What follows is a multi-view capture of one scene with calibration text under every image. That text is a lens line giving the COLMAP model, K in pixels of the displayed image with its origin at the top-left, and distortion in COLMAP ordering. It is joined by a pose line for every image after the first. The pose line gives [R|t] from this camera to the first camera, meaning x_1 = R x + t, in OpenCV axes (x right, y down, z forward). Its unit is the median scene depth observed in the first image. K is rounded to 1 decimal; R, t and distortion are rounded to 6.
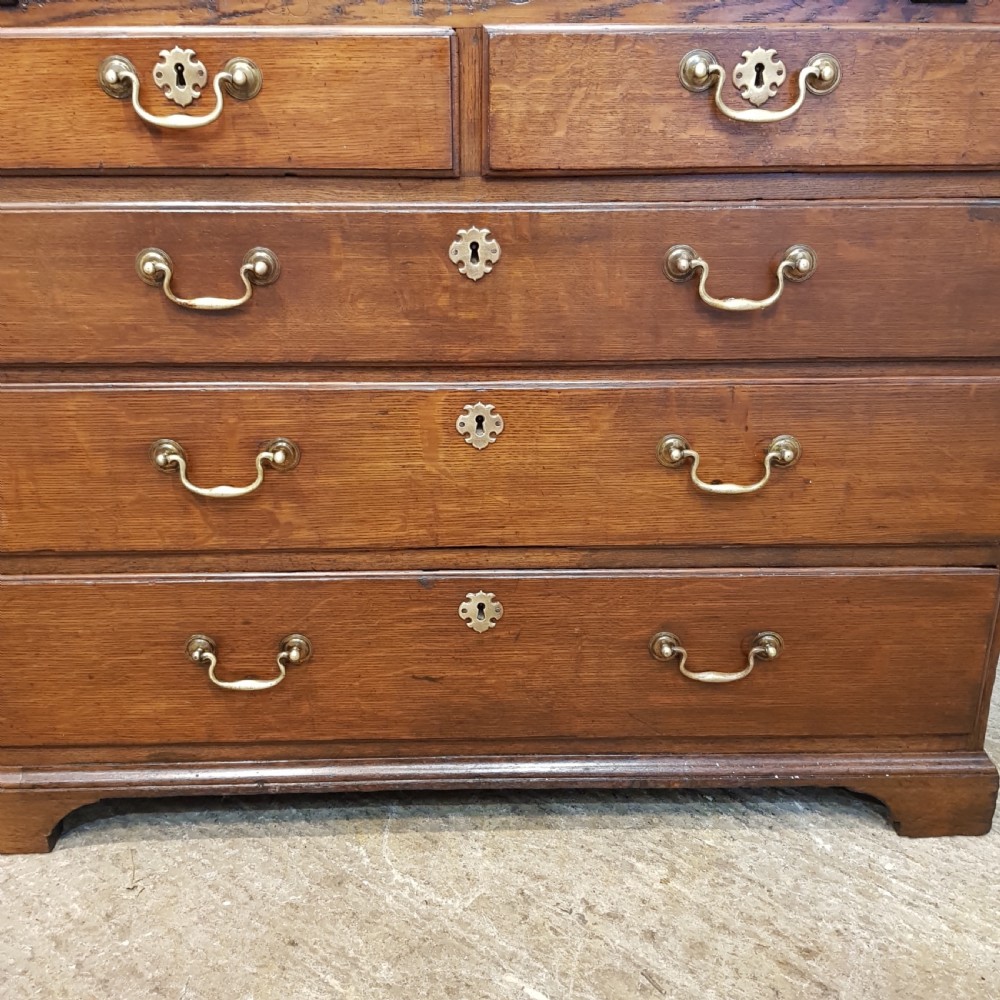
lens RADIAL K [[1048.6, 0, 504.1], [0, 1048.6, 498.9], [0, 0, 1]] dist [0.030752, 0.000000]
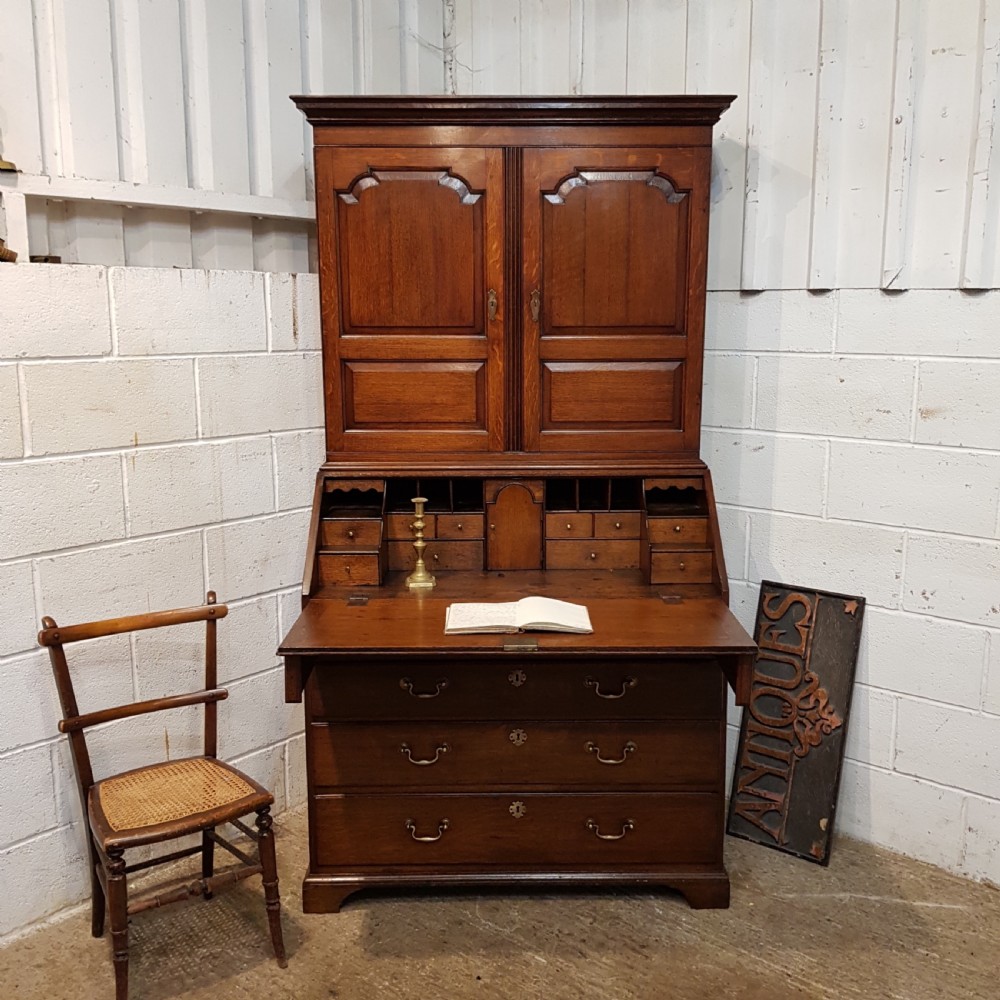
lens RADIAL K [[1048.6, 0, 514.4], [0, 1048.6, 488.7], [0, 0, 1]] dist [0.030752, 0.000000]
pose [[0.999989, 0.003460, -0.003224, -0.026287], [-0.004025, 0.980608, -0.195939, -0.166382], [0.002483, 0.195950, 0.980611, -1.770200]]
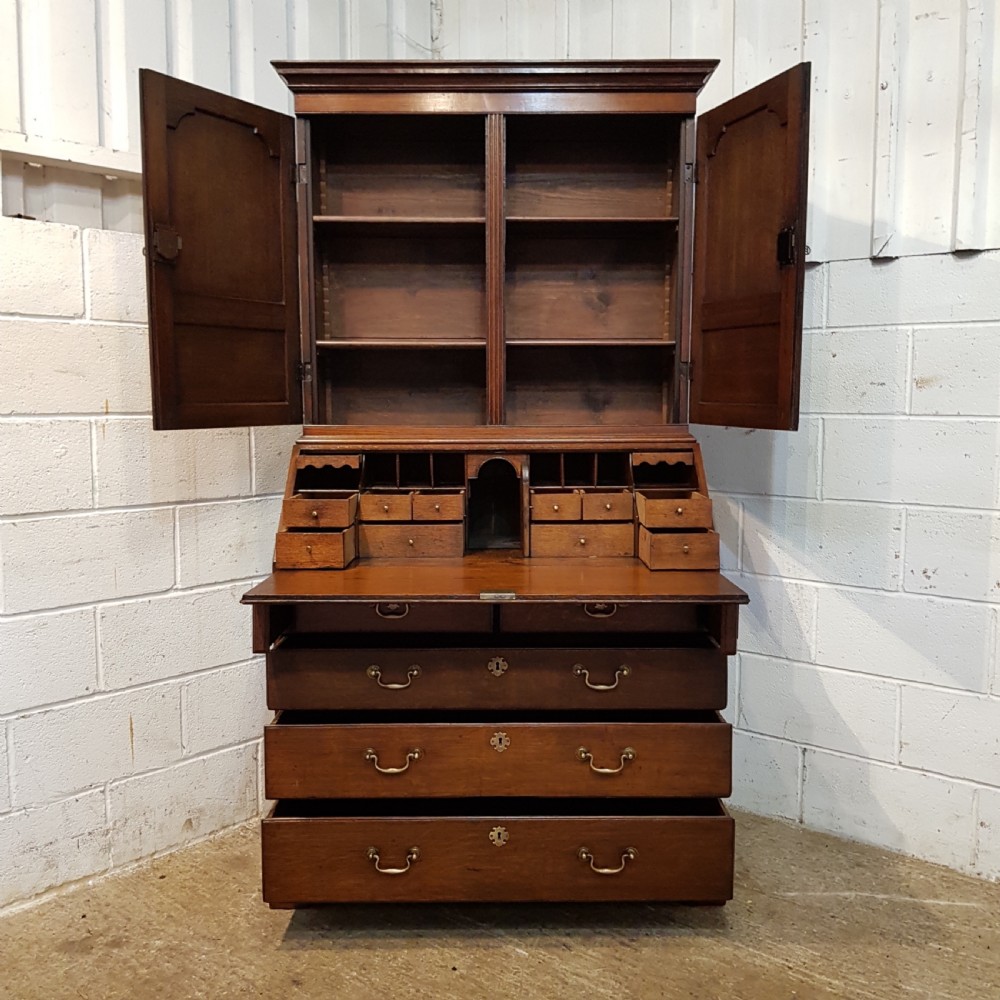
lens RADIAL K [[1048.6, 0, 508.4], [0, 1048.6, 490.8], [0, 0, 1]] dist [0.030752, 0.000000]
pose [[0.999935, 0.003452, -0.010900, 0.024839], [-0.006319, 0.961367, -0.275198, 0.105911], [0.009529, 0.275249, 0.961326, -1.605364]]
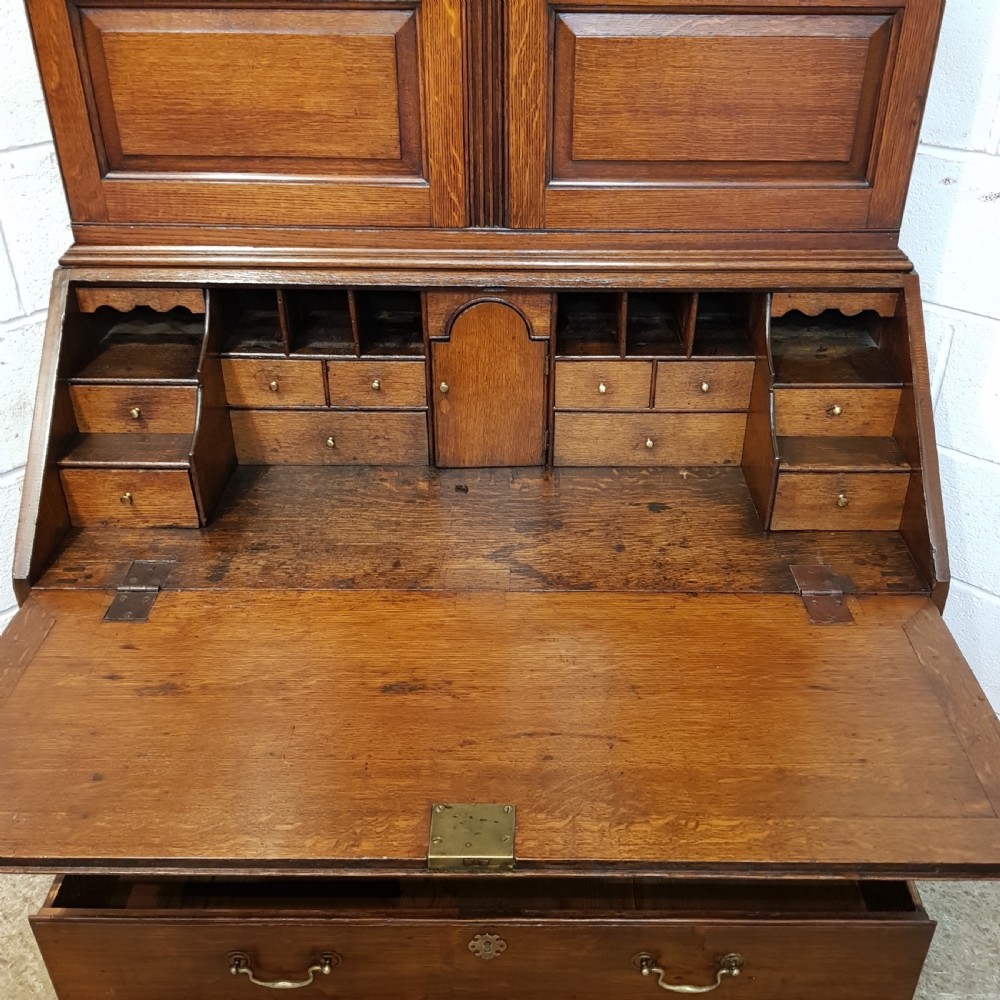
lens RADIAL K [[1048.6, 0, 528.5], [0, 1048.6, 488.5], [0, 0, 1]] dist [0.030752, 0.000000]
pose [[0.999768, 0.020150, -0.007609, 0.030060], [-0.018486, 0.984031, 0.177034, -0.741636], [0.011055, -0.176853, 0.984175, -0.312661]]
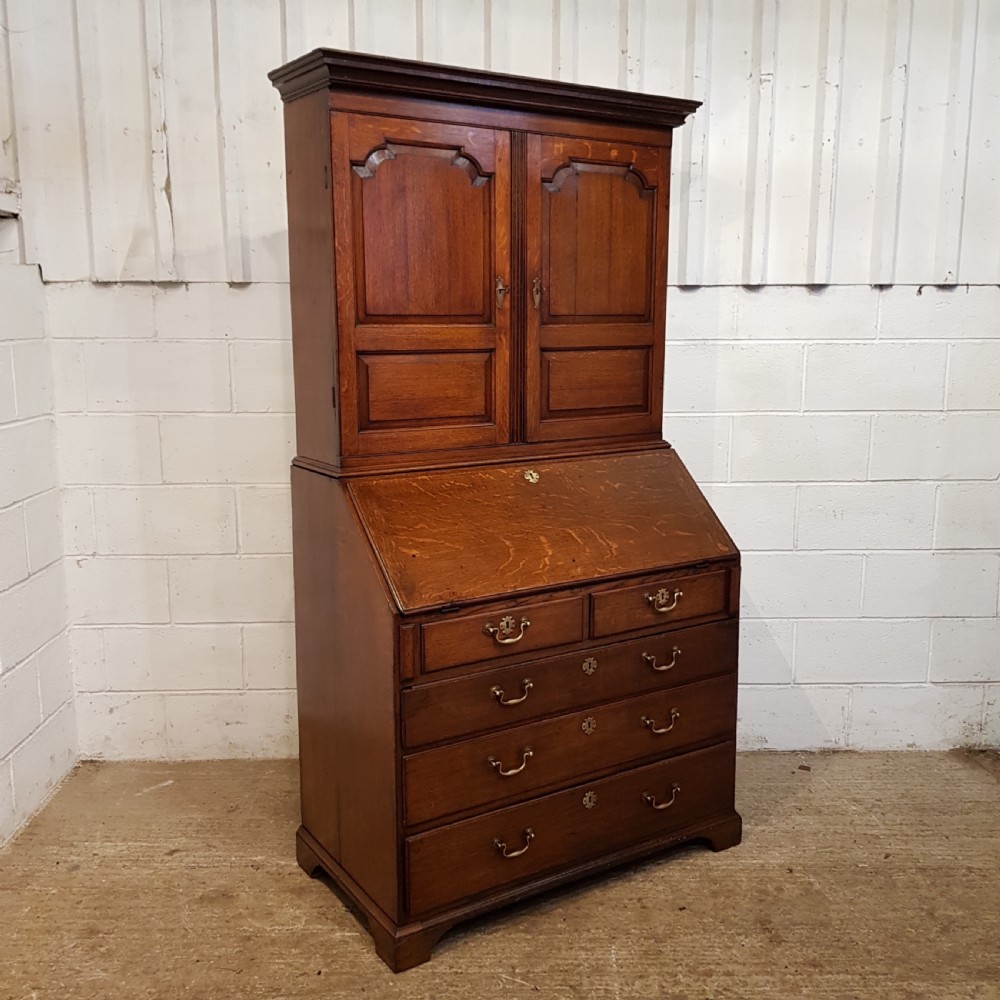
lens RADIAL K [[1048.6, 0, 514.8], [0, 1048.6, 498.7], [0, 0, 1]] dist [0.030752, 0.000000]
pose [[0.848183, -0.088450, 0.522267, -1.525247], [0.195602, 0.968575, -0.153629, -0.255268], [-0.492266, 0.232462, 0.838830, -1.292520]]
